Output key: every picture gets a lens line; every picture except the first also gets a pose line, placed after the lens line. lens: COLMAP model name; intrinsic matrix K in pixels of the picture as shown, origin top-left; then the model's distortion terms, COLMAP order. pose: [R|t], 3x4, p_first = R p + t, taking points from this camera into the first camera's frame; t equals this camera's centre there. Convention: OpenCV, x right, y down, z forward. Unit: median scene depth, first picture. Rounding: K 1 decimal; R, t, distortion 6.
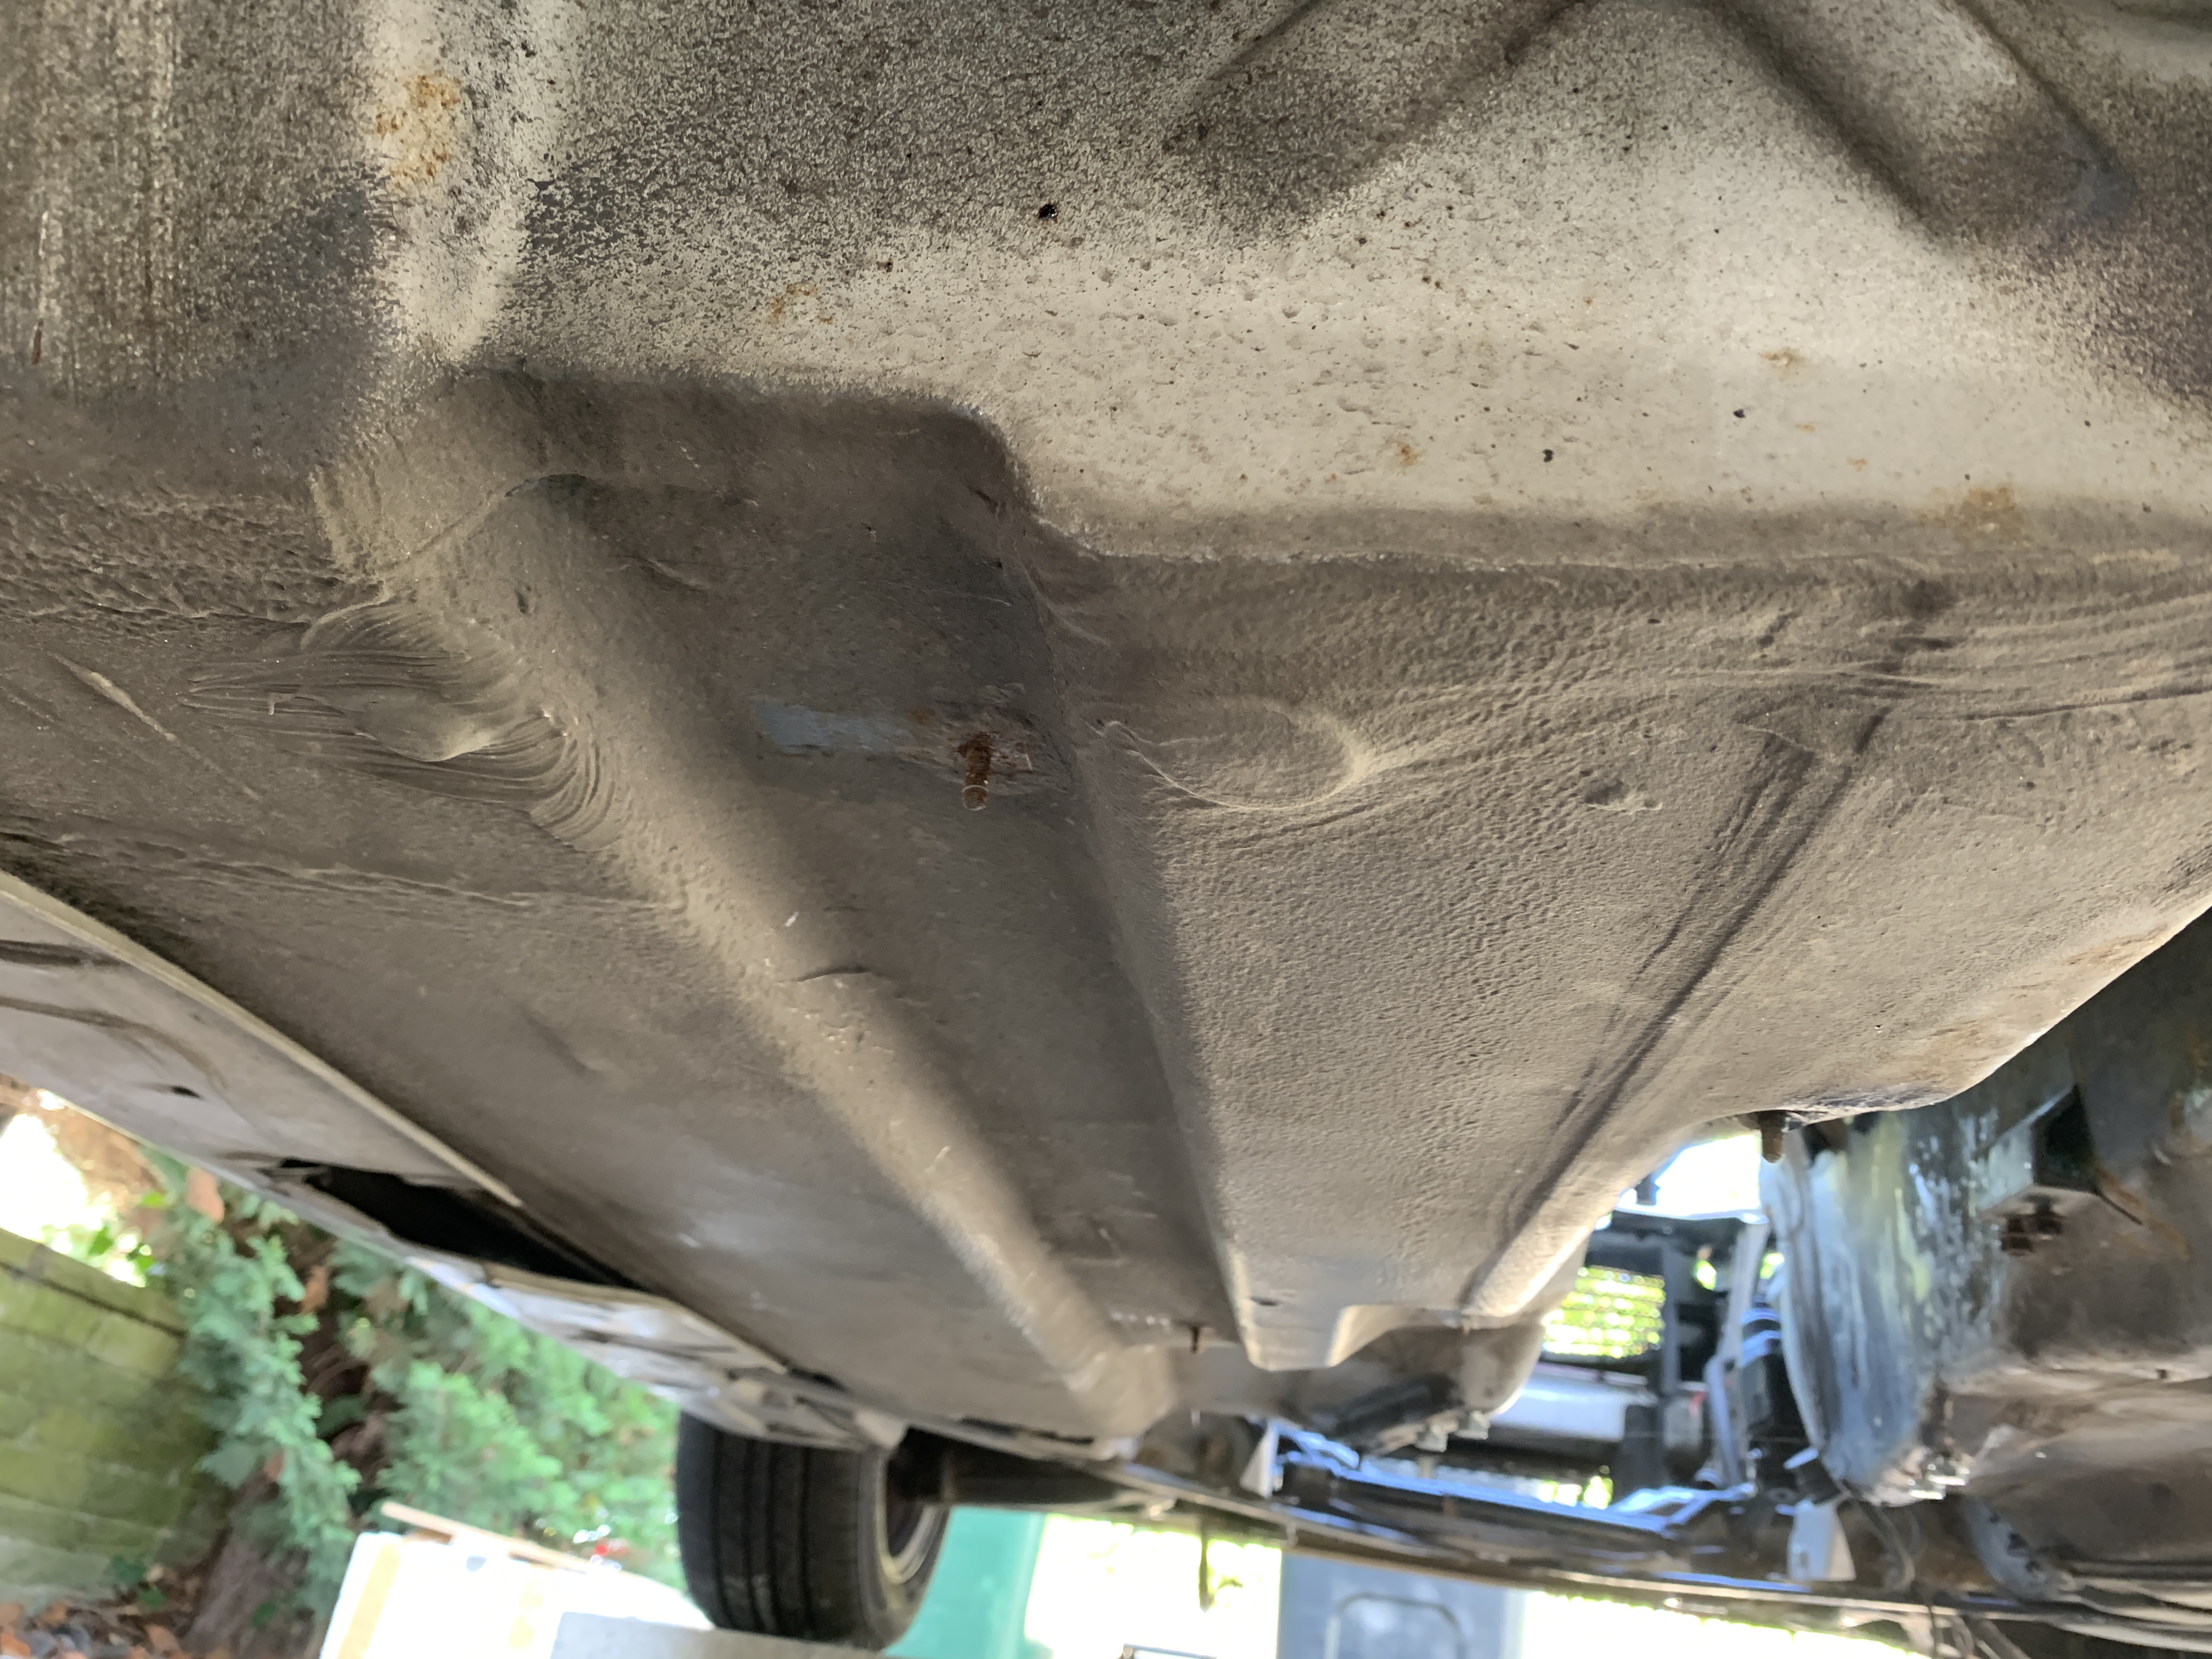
lens RADIAL K [[1775.6, 0, 1106.0], [0, 1775.6, 829.5], [0, 0, 1]] dist [0.011627, -0.011815]
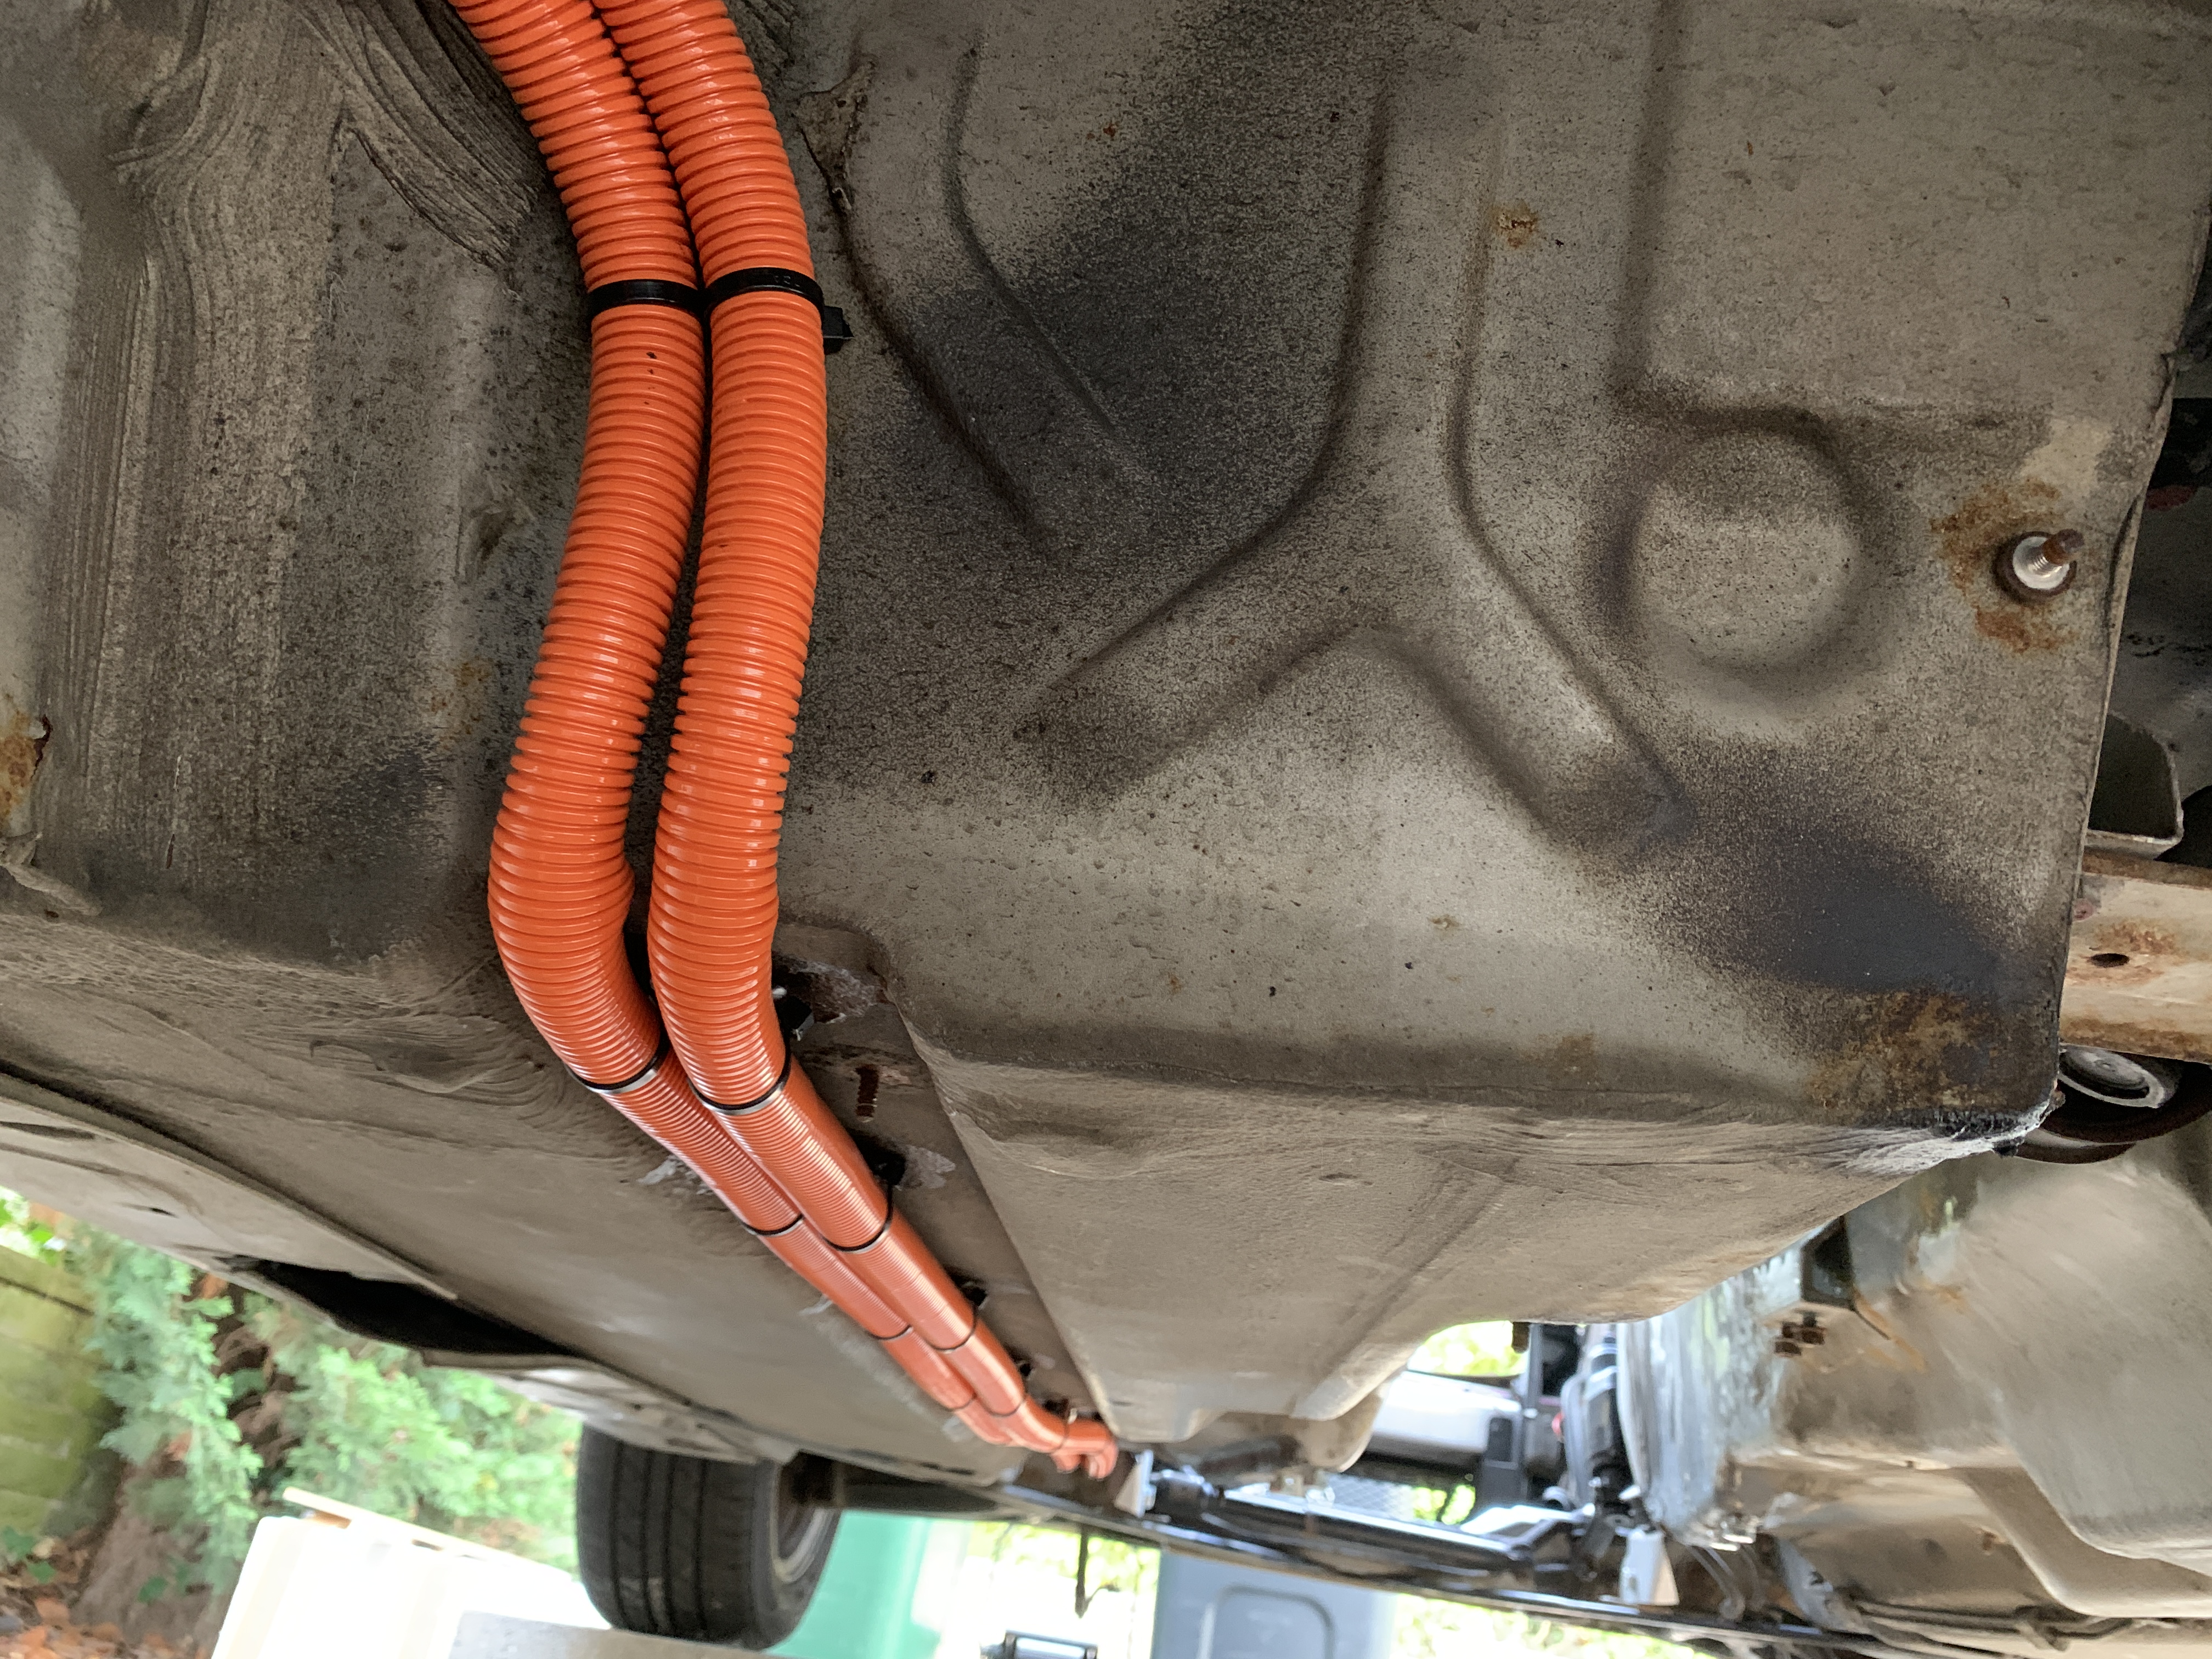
lens RADIAL K [[1773.4, 0, 1106.0], [0, 1773.4, 829.5], [0, 0, 1]] dist [-0.008554, 0.021994]
pose [[0.998220, 0.038118, 0.045866, 0.011187], [-0.038680, 0.999186, 0.011431, -0.081557], [-0.045393, -0.013185, 0.998882, -0.091460]]
